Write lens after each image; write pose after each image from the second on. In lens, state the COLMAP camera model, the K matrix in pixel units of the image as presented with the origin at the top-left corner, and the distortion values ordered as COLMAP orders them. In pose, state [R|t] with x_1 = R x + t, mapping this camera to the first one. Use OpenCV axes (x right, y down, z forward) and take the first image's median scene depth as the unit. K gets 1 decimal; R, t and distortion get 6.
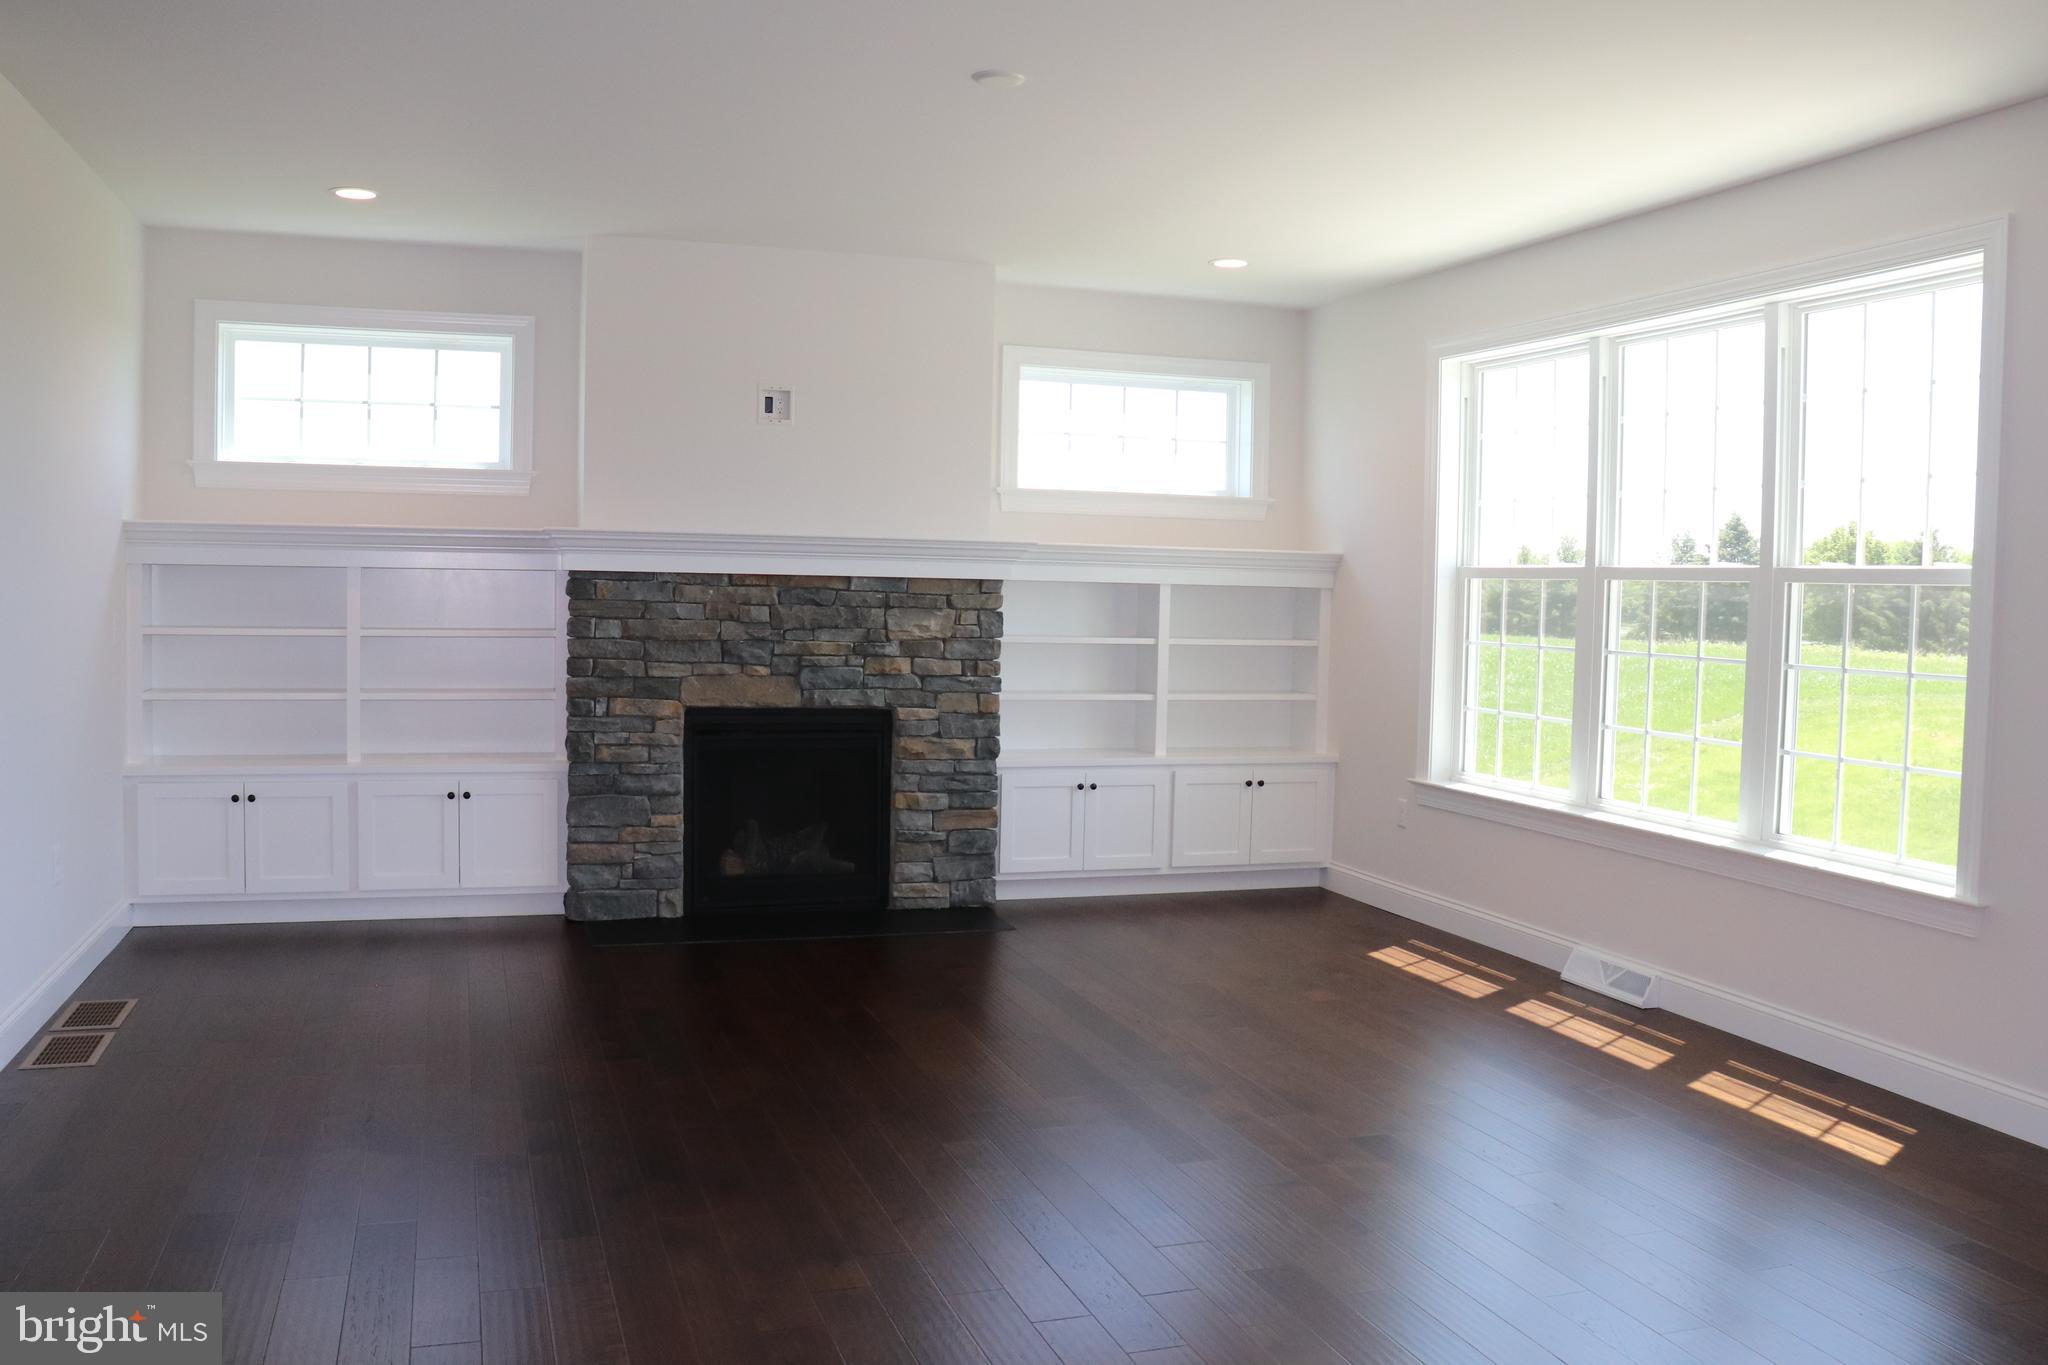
lens RADIAL K [[1696.8, 0, 1018.3], [0, 1696.8, 670.4], [0, 0, 1]] dist [-0.164708, 0.133988]
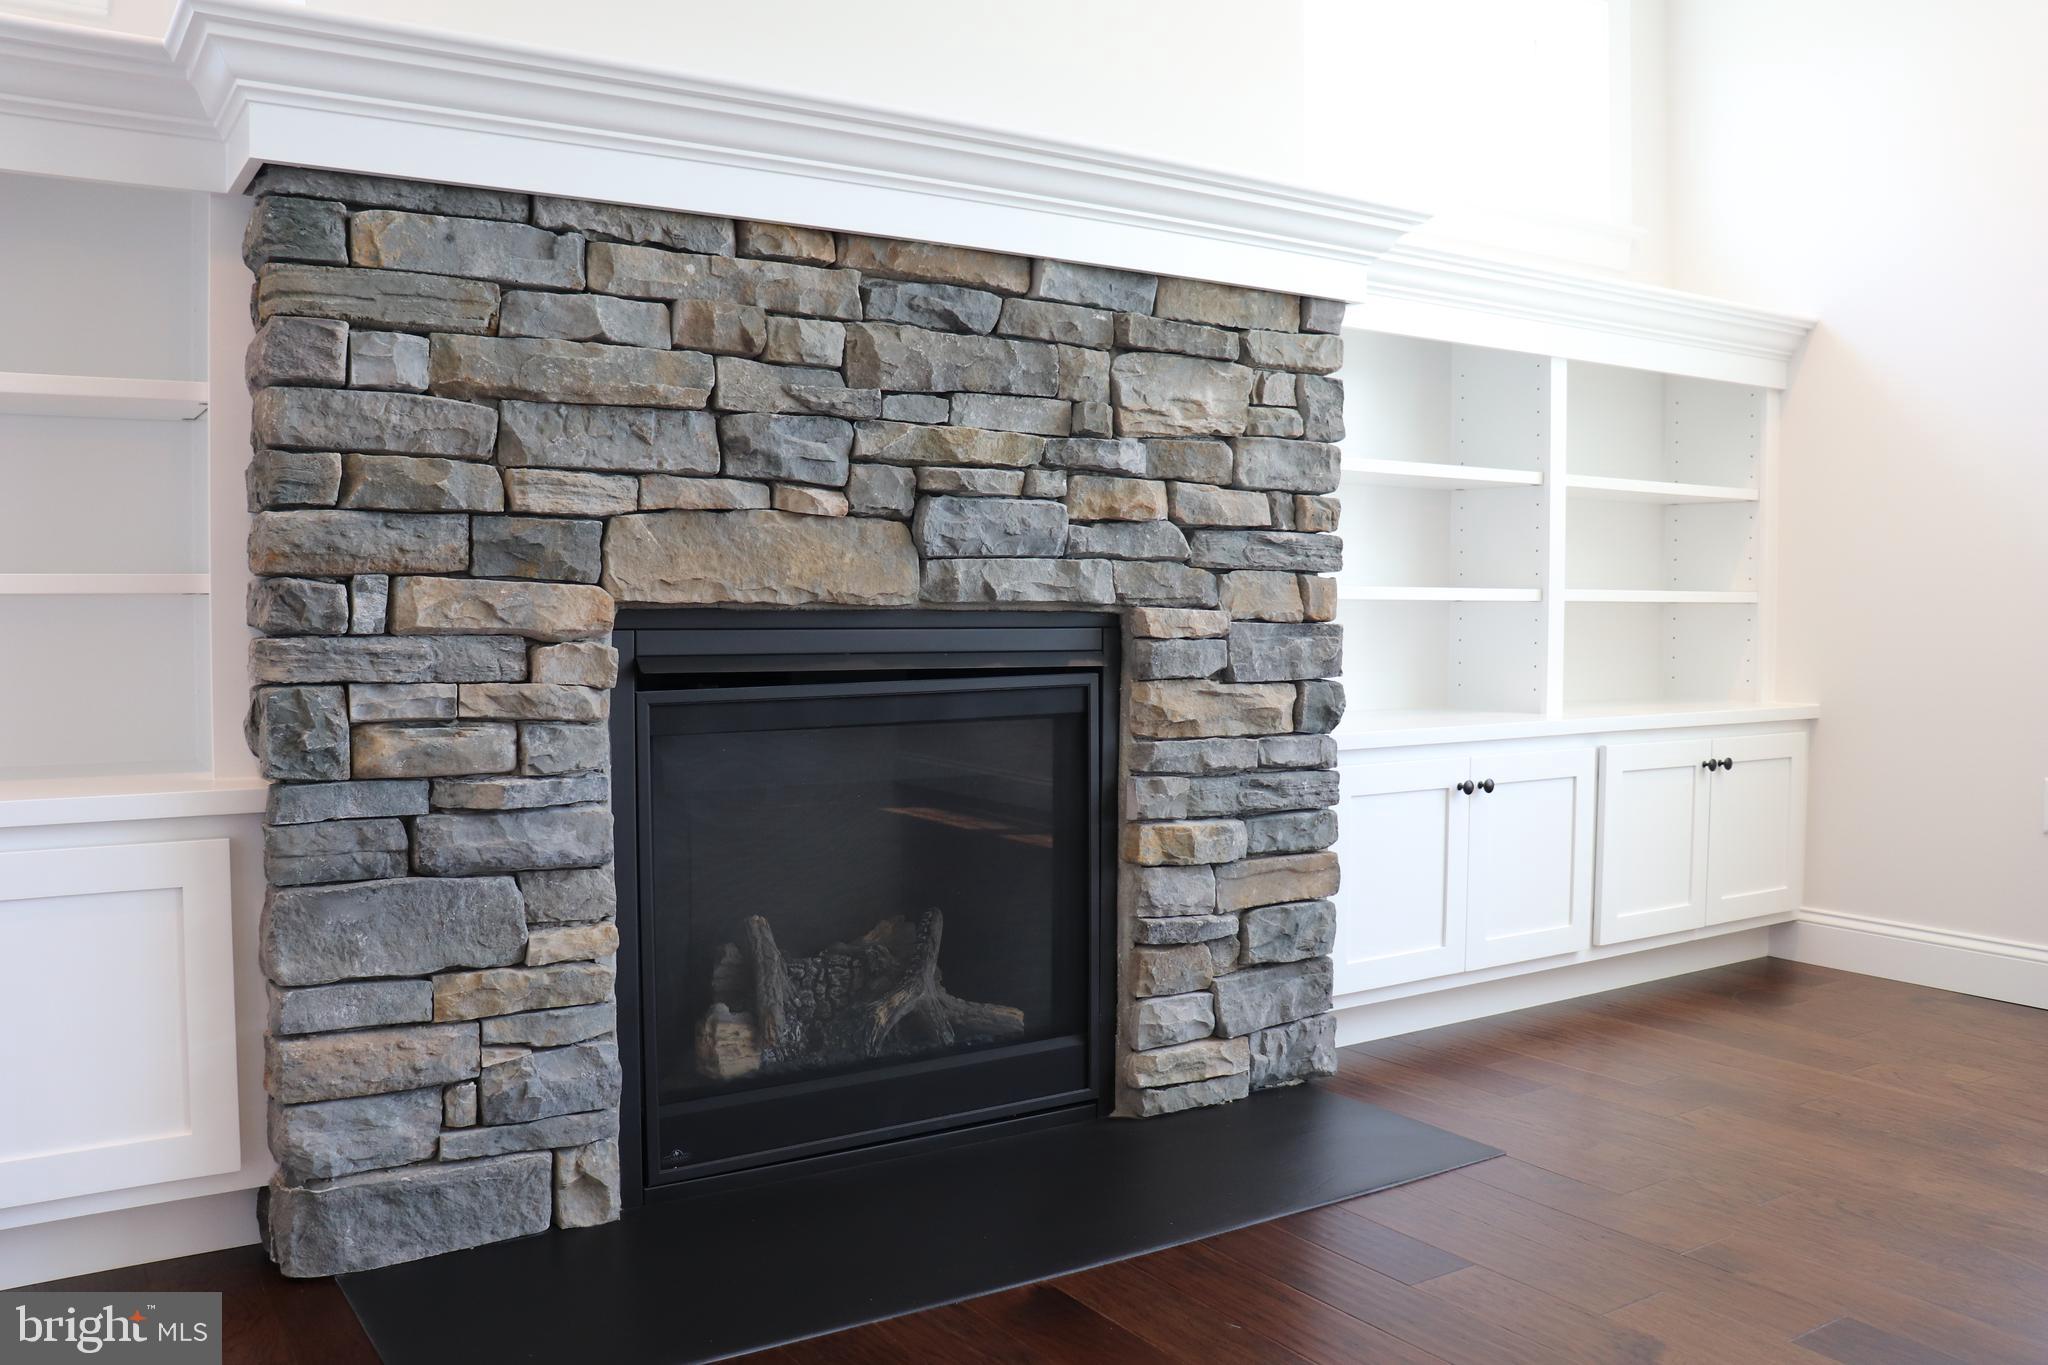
lens RADIAL K [[1696.8, 0, 1022.9], [0, 1696.8, 660.1], [0, 0, 1]] dist [-0.164708, 0.133988]
pose [[0.968628, -0.028632, 0.246860, -0.199766], [0.031793, 0.999455, -0.008827, 0.037716], [-0.246472, 0.016399, 0.969011, 0.644492]]
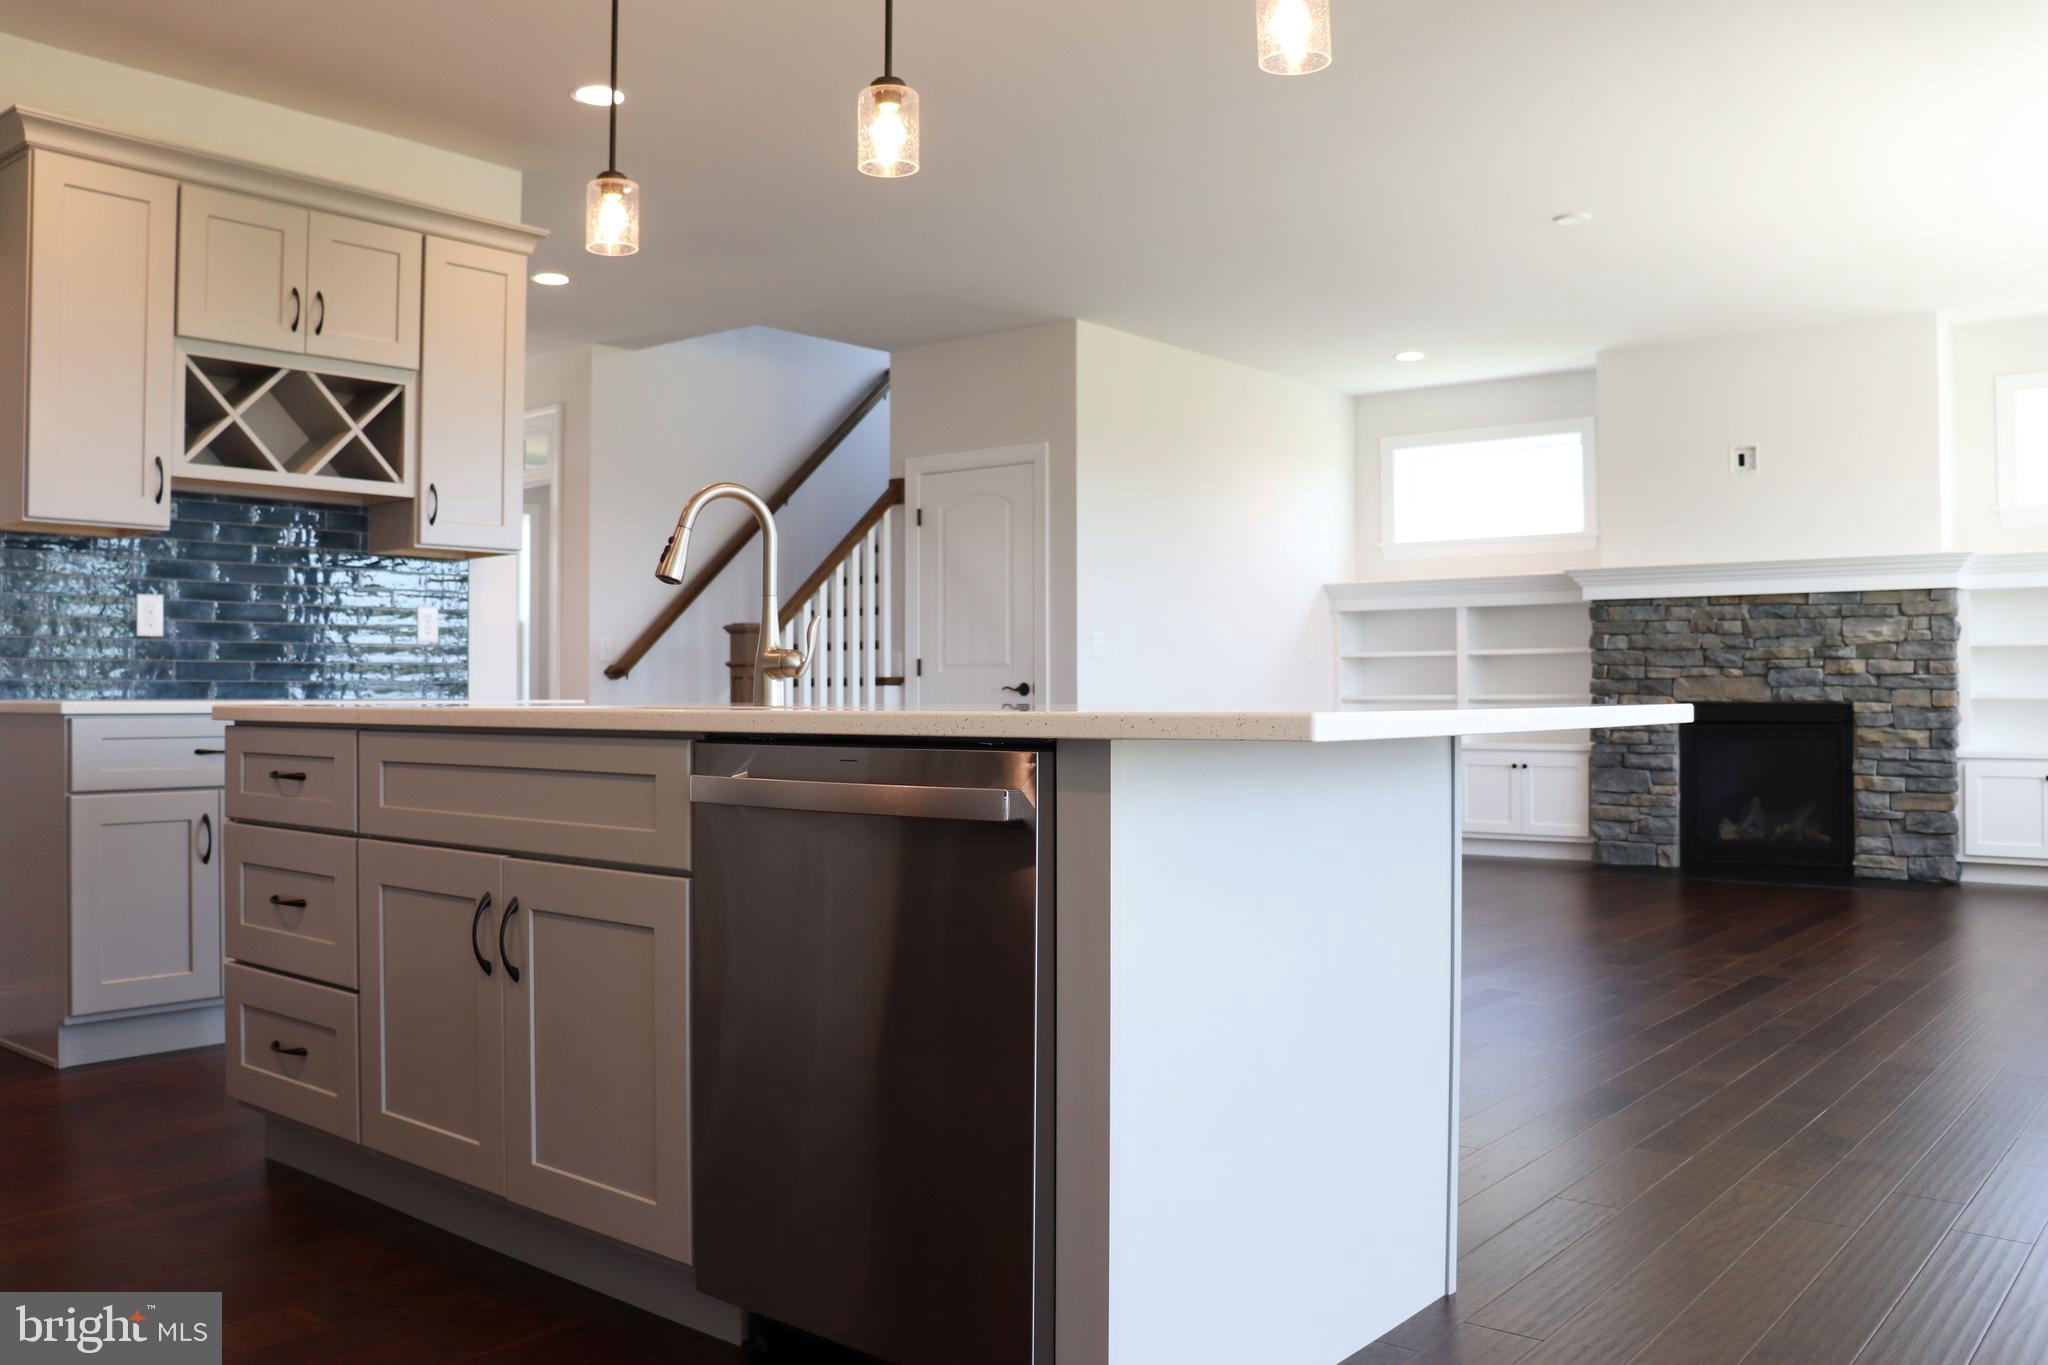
lens RADIAL K [[1696.8, 0, 1024.6], [0, 1696.8, 683.2], [0, 0, 1]] dist [-0.164708, 0.133988]
pose [[0.531855, -0.030691, -0.846279, 0.598565], [-0.029131, 0.998089, -0.054504, 0.089681], [0.846334, 0.053641, 0.529945, -0.088584]]
